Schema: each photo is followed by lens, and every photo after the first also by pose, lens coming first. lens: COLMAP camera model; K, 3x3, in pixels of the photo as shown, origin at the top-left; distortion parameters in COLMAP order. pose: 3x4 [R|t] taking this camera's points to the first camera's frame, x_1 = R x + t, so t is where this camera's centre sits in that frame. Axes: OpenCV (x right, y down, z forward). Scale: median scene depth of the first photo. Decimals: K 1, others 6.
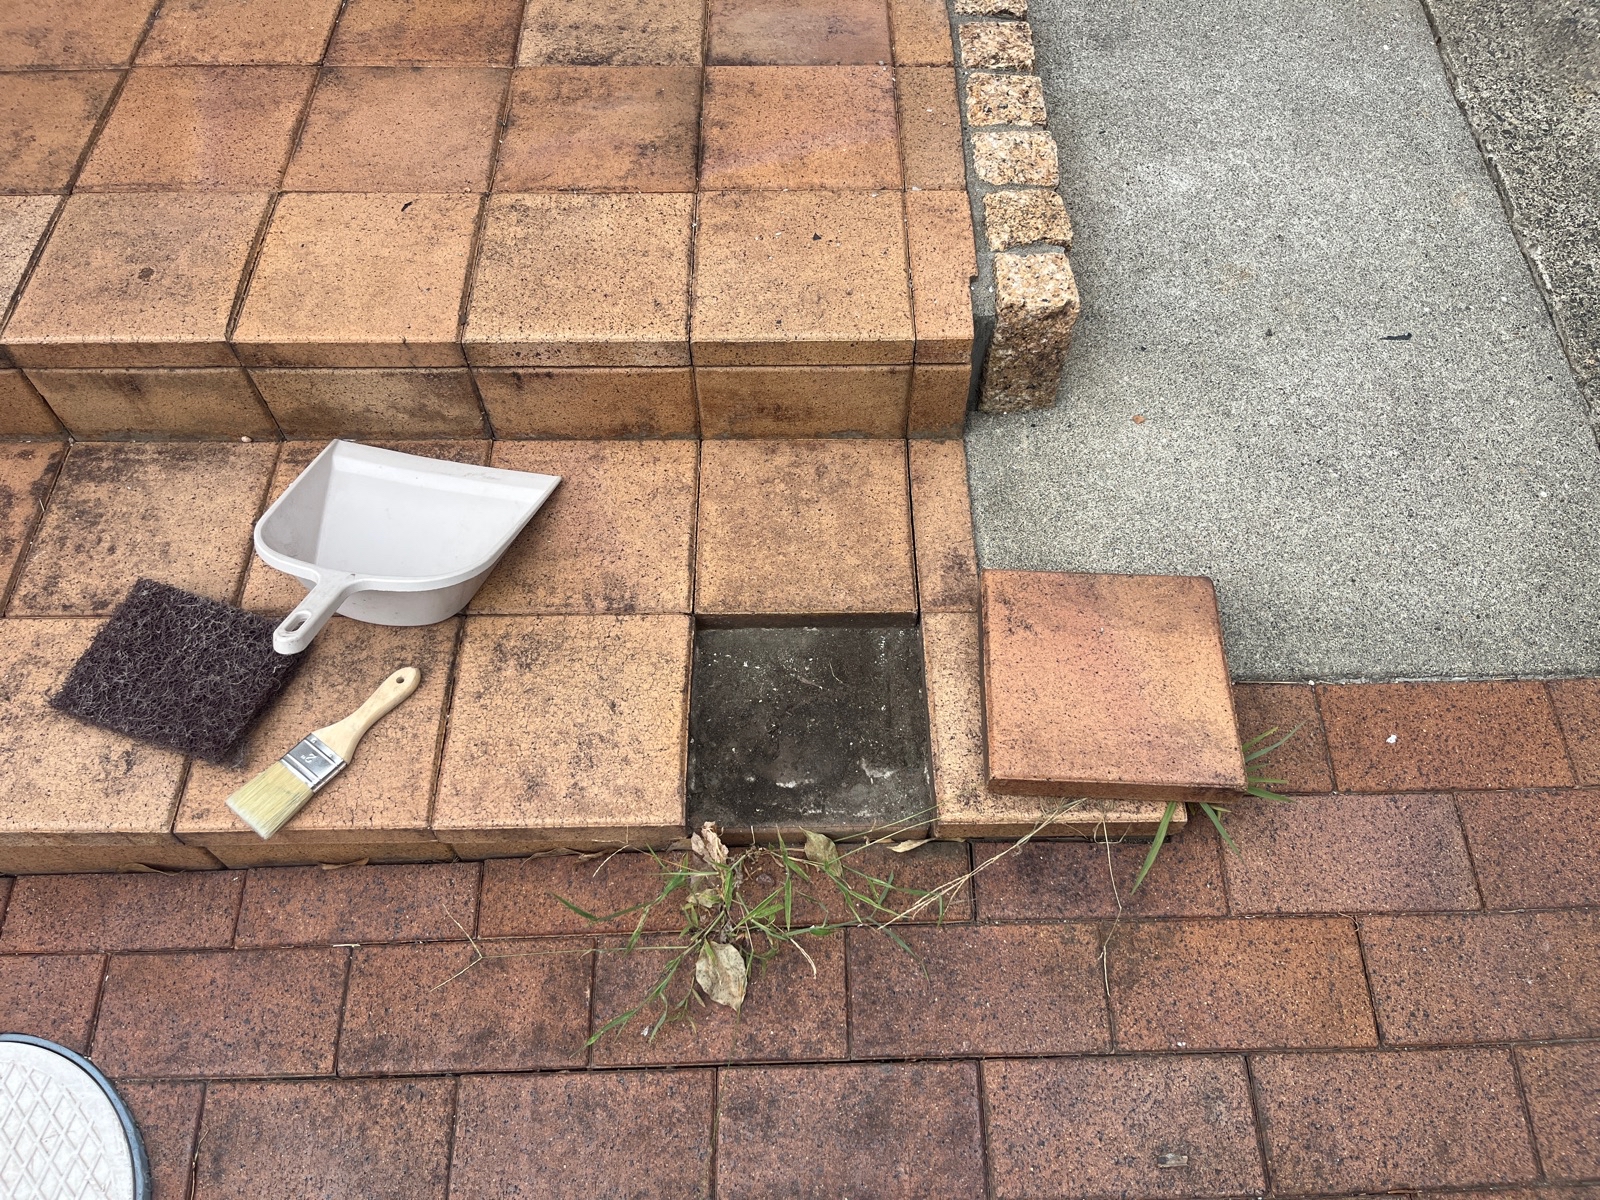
lens RADIAL K [[1216.1, 0, 819.5], [0, 1216.1, 605.6], [0, 0, 1]] dist [0.064029, -0.110679]
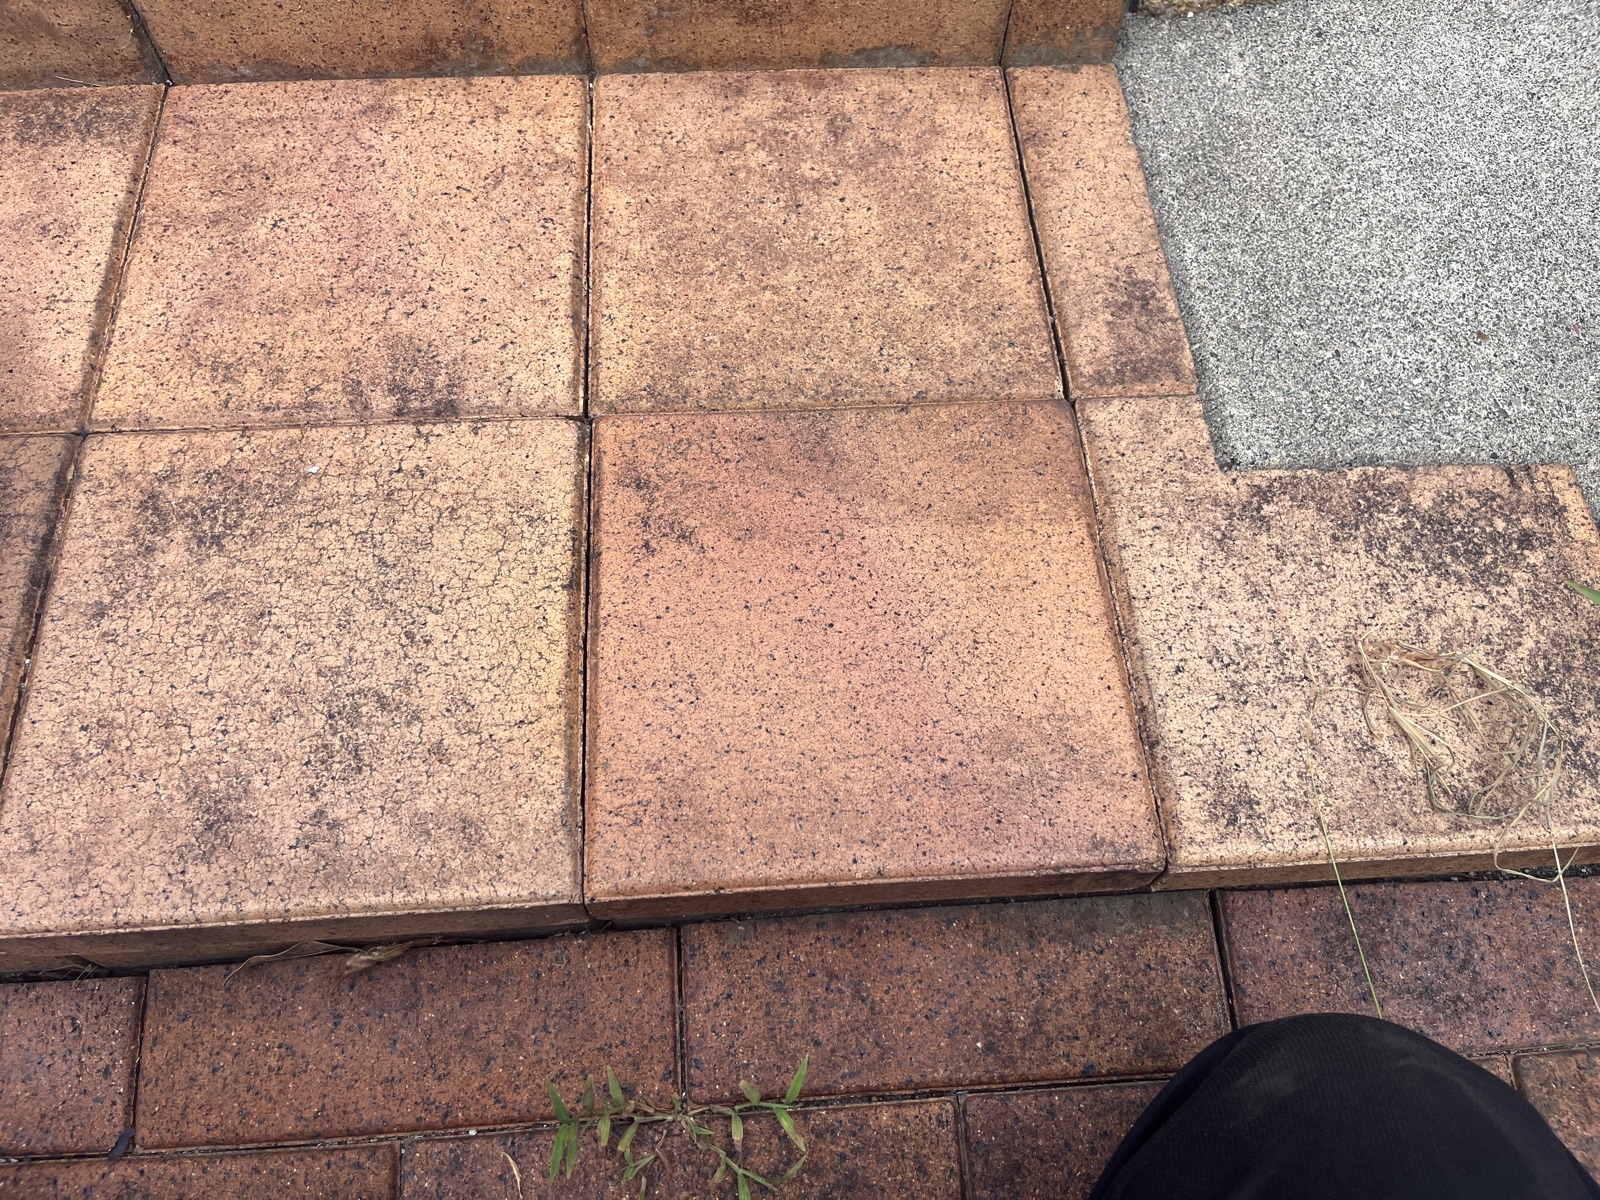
lens RADIAL K [[1223.5, 0, 803.8], [0, 1223.5, 597.7], [0, 0, 1]] dist [0.042765, -0.068958]
pose [[0.998675, -0.035743, 0.037014, -0.041260], [0.031962, 0.994659, 0.098143, 0.032136], [-0.040324, -0.096830, 0.994484, 0.530024]]
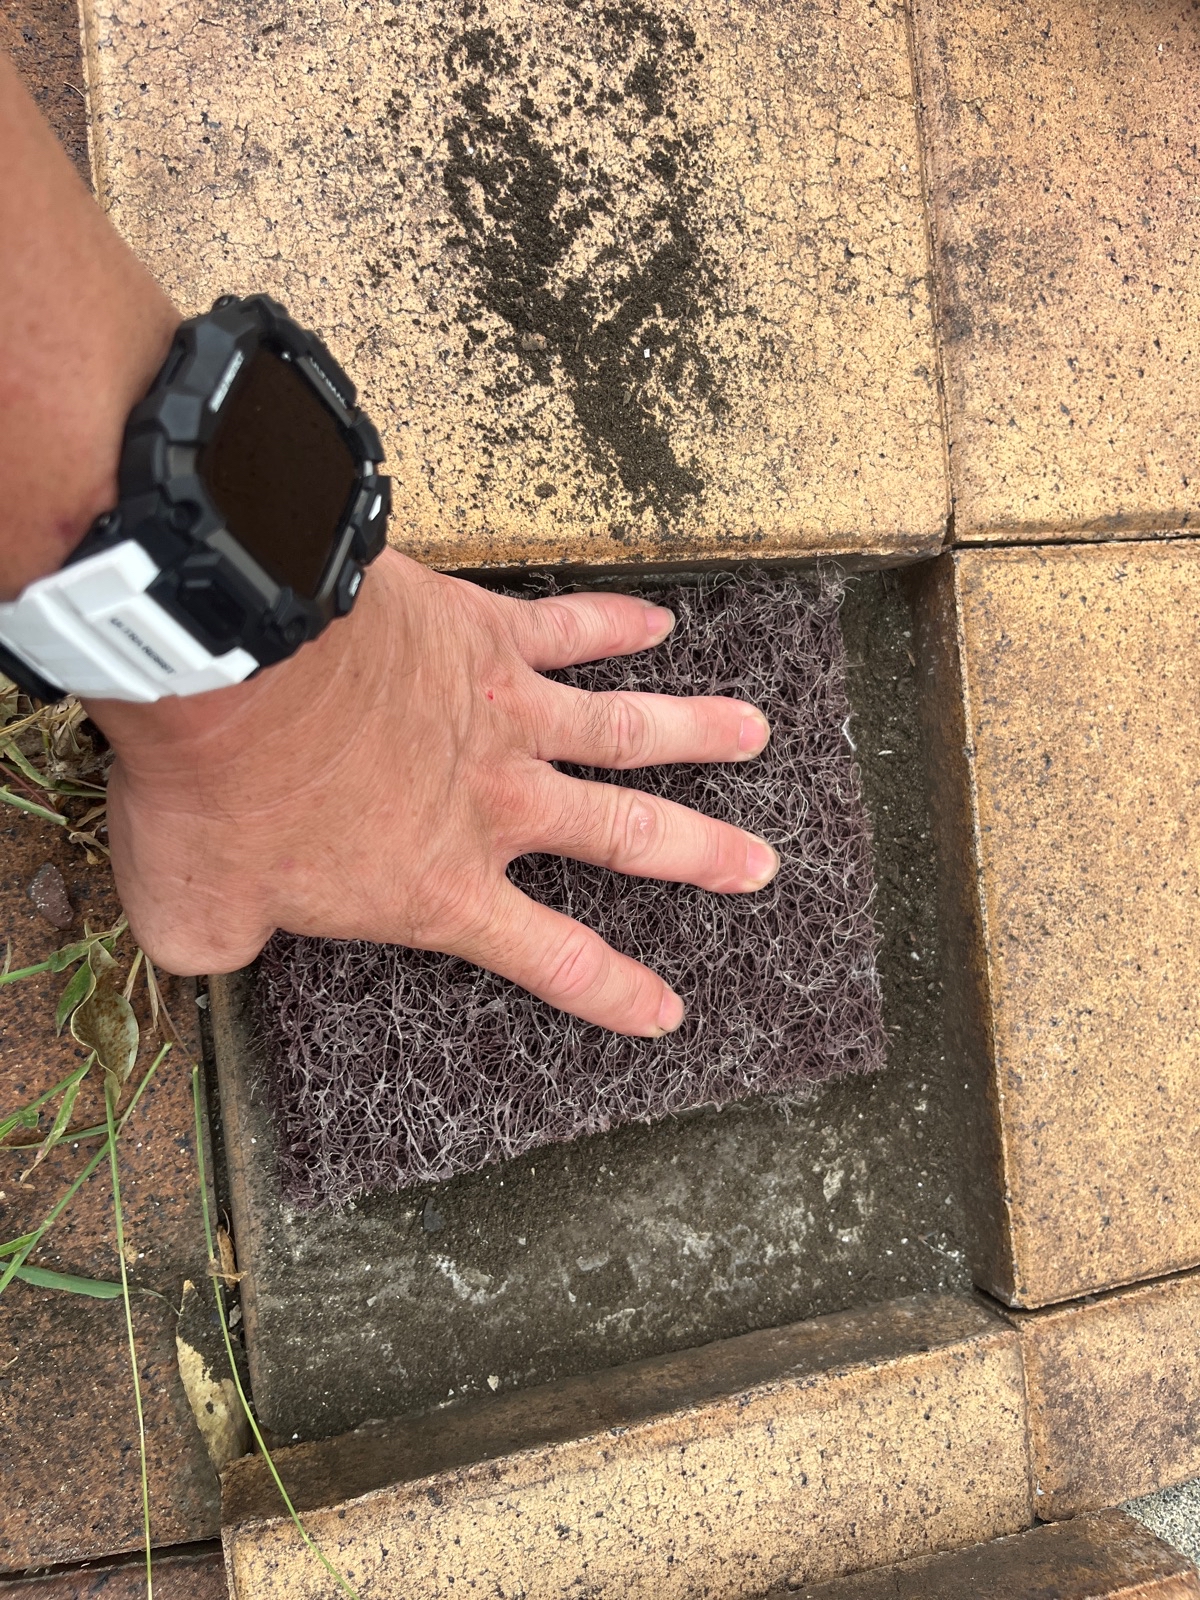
lens RADIAL K [[1210.6, 0, 600.0], [0, 1210.6, 800.0], [0, 0, 1]] dist [0.044174, -0.083061]
pose [[0.078396, 0.996894, 0.007559, -0.052925], [-0.961387, 0.073593, 0.265179, 0.015338], [0.263799, -0.028056, 0.964170, 0.701931]]
